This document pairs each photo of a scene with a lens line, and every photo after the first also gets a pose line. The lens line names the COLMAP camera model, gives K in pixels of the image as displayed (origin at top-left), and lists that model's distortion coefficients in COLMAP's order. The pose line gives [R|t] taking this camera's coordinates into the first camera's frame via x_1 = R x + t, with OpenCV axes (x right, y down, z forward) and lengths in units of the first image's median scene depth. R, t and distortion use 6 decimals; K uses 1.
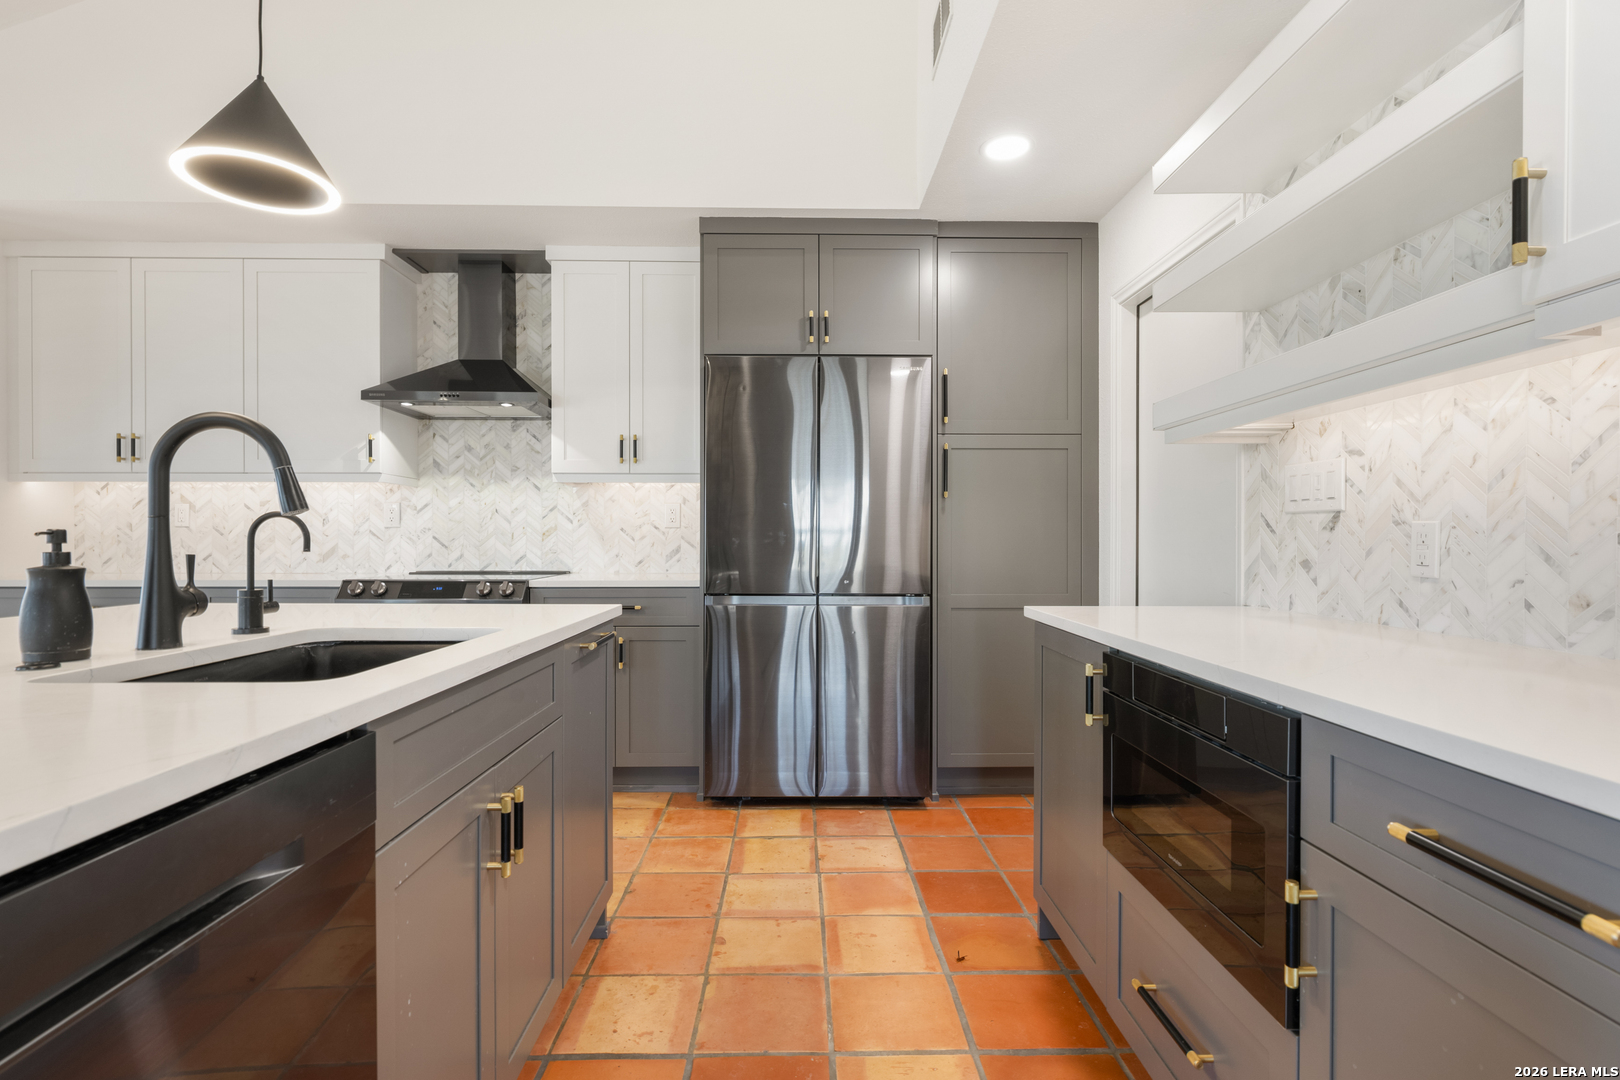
lens RADIAL K [[761.8, 0, 812.9], [0, 761.8, 550.0], [0, 0, 1]] dist [-0.001057, -0.000093]
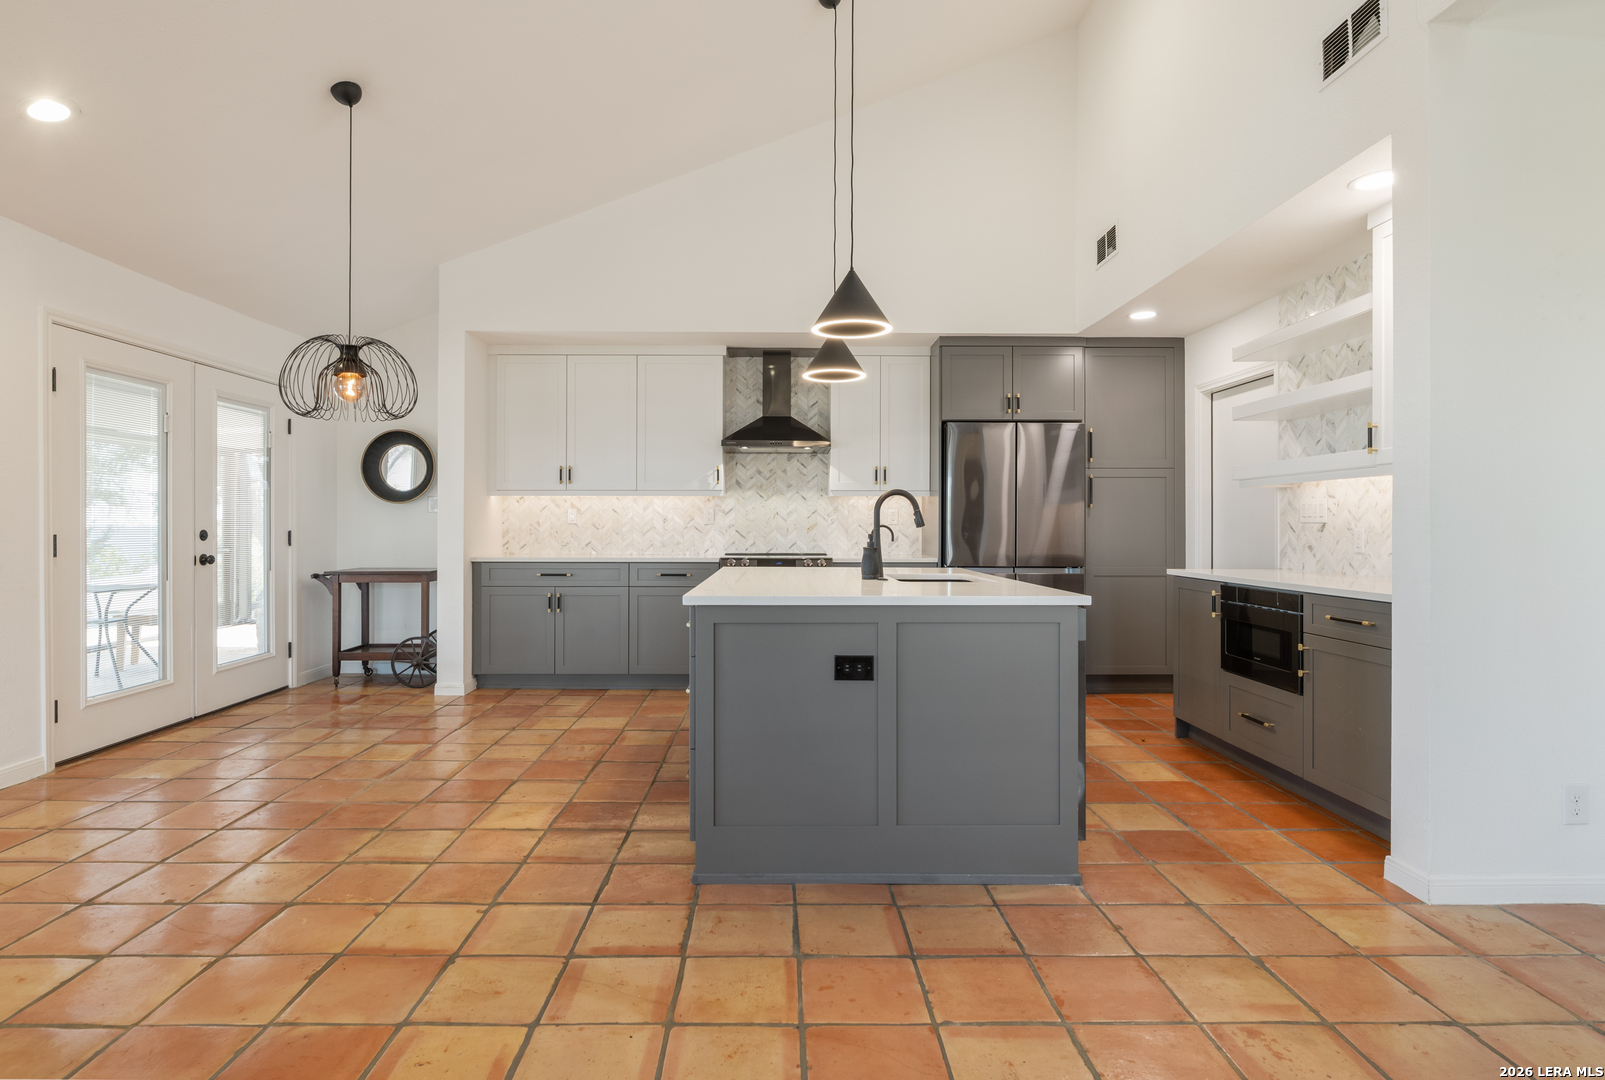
lens RADIAL K [[798.3, 0, 795.5], [0, 798.3, 528.8], [0, 0, 1]] dist [-0.000021, 0.000127]
pose [[0.999879, 0.000760, -0.015545, -0.433596], [-0.000921, 0.999946, -0.010380, -0.005324], [0.015536, 0.010393, 0.999825, -0.719677]]
